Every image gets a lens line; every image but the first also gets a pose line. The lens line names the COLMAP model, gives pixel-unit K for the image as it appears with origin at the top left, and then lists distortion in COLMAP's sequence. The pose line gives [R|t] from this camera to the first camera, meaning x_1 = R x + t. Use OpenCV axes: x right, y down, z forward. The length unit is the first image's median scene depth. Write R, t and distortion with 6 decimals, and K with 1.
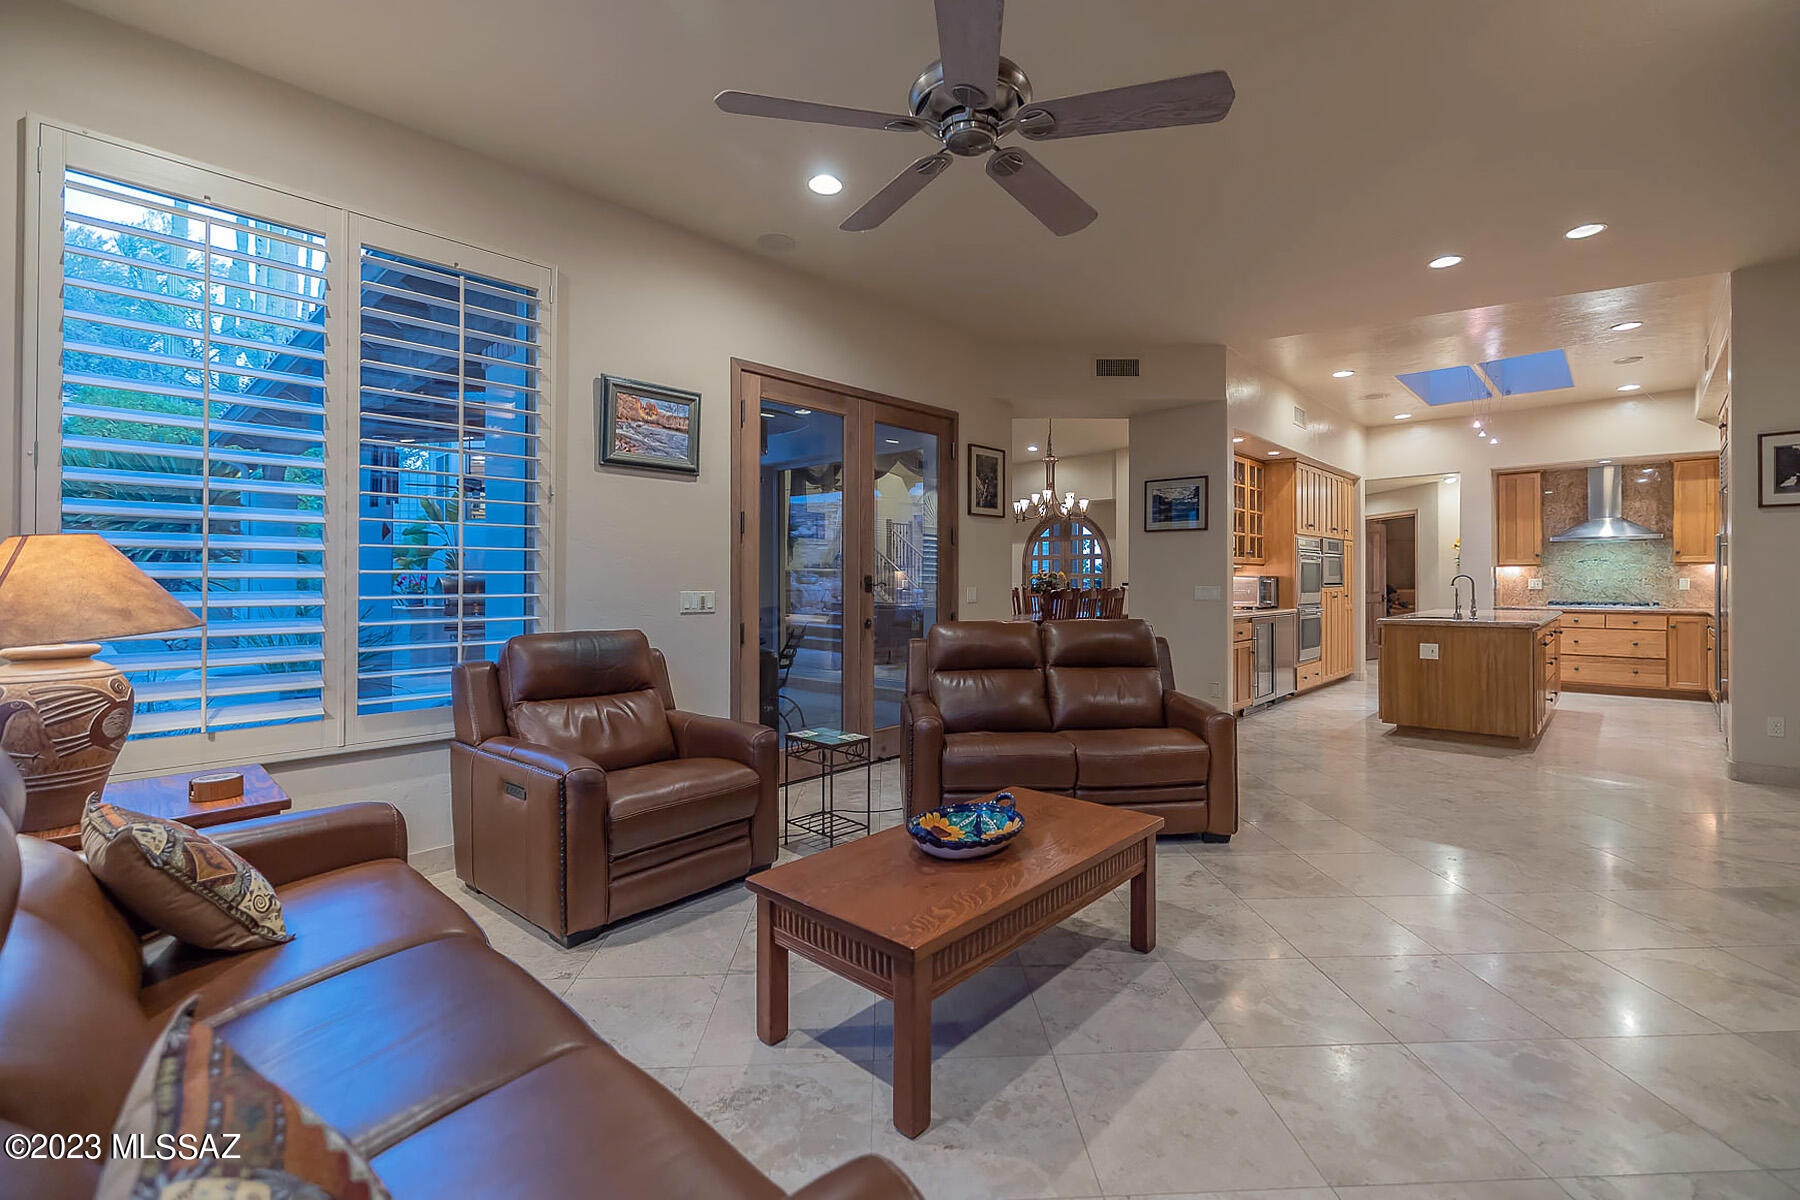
lens RADIAL K [[789.0, 0, 948.4], [0, 789.0, 581.7], [0, 0, 1]] dist [0.000769, 0.000121]
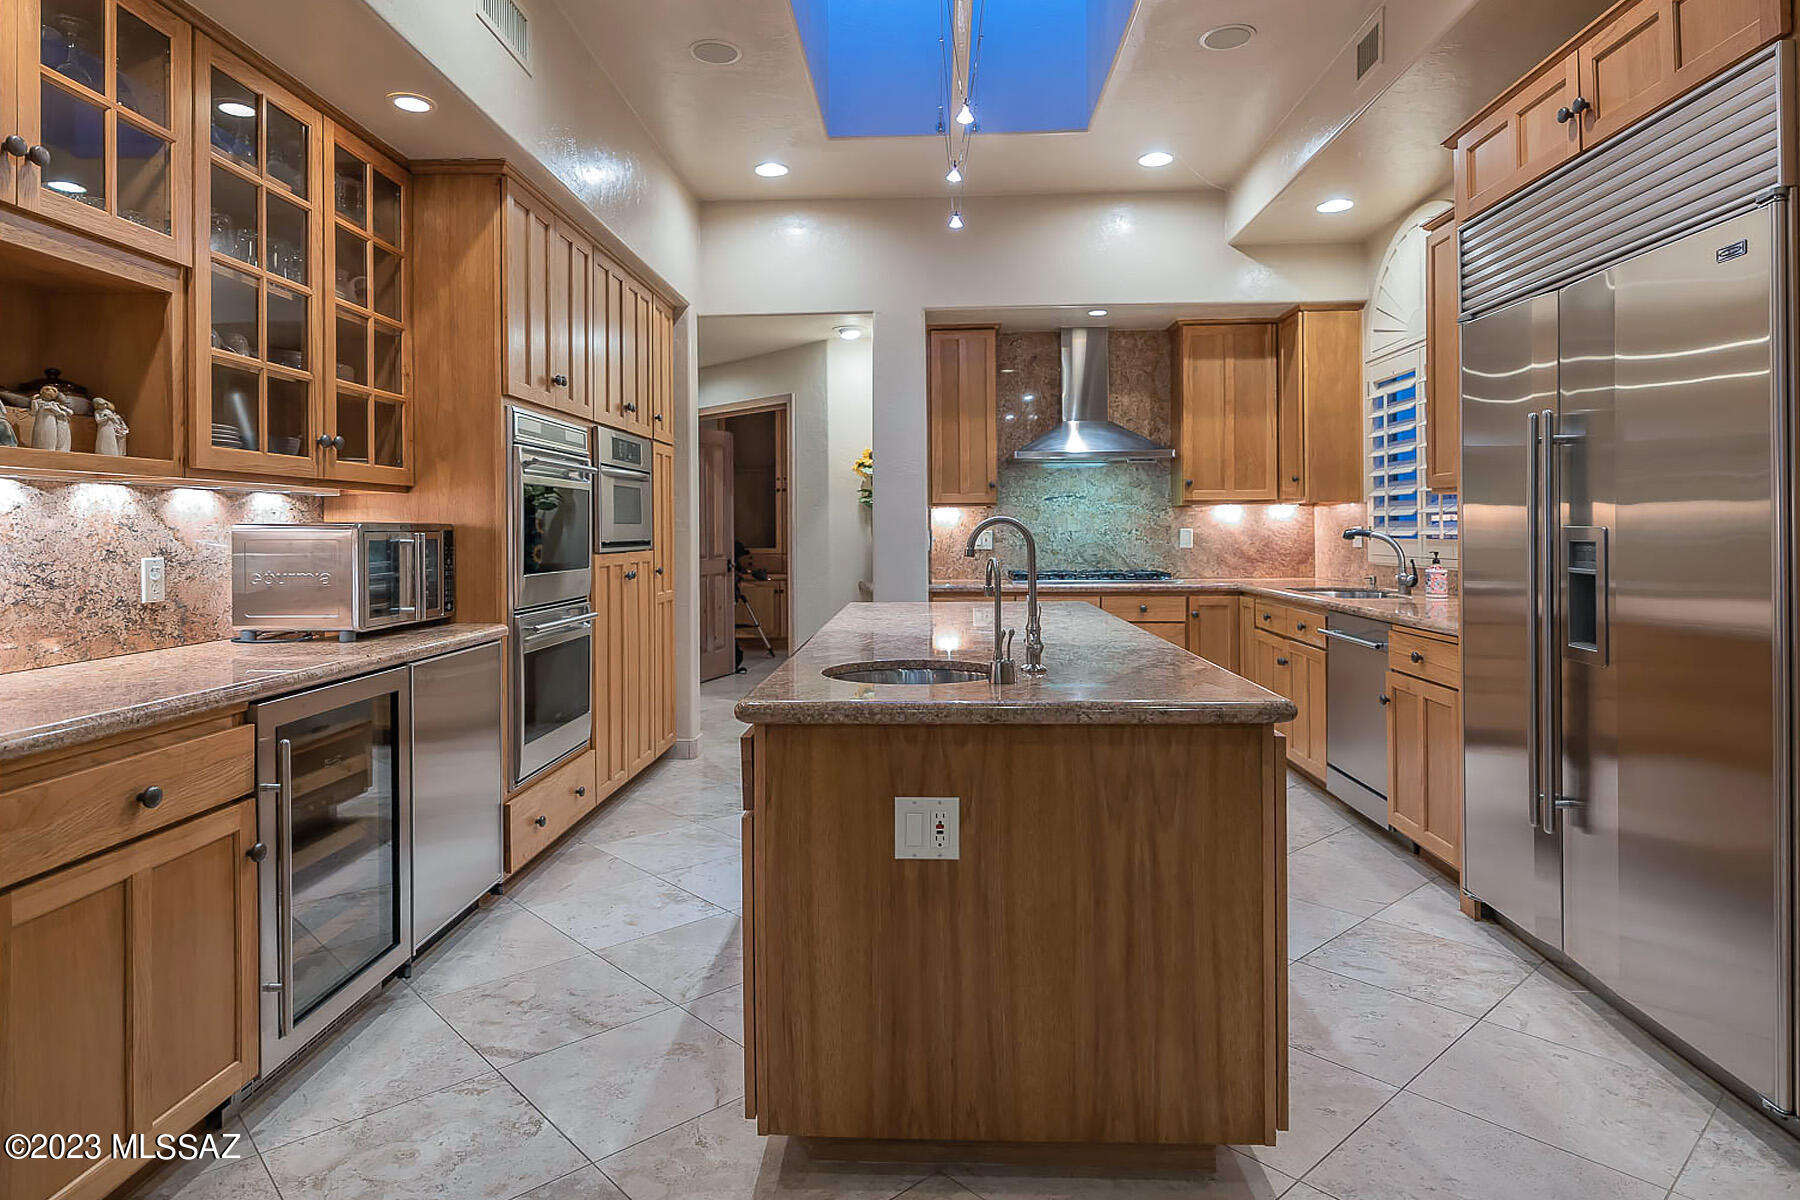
lens RADIAL K [[915.9, 0, 896.7], [0, 915.9, 531.2], [0, 0, 1]] dist [-0.000412, -0.000004]
pose [[0.768067, -0.004169, 0.640356, 0.311499], [0.005175, 0.999987, 0.000303, -0.003567], [-0.640348, 0.003081, 0.768078, 0.584306]]
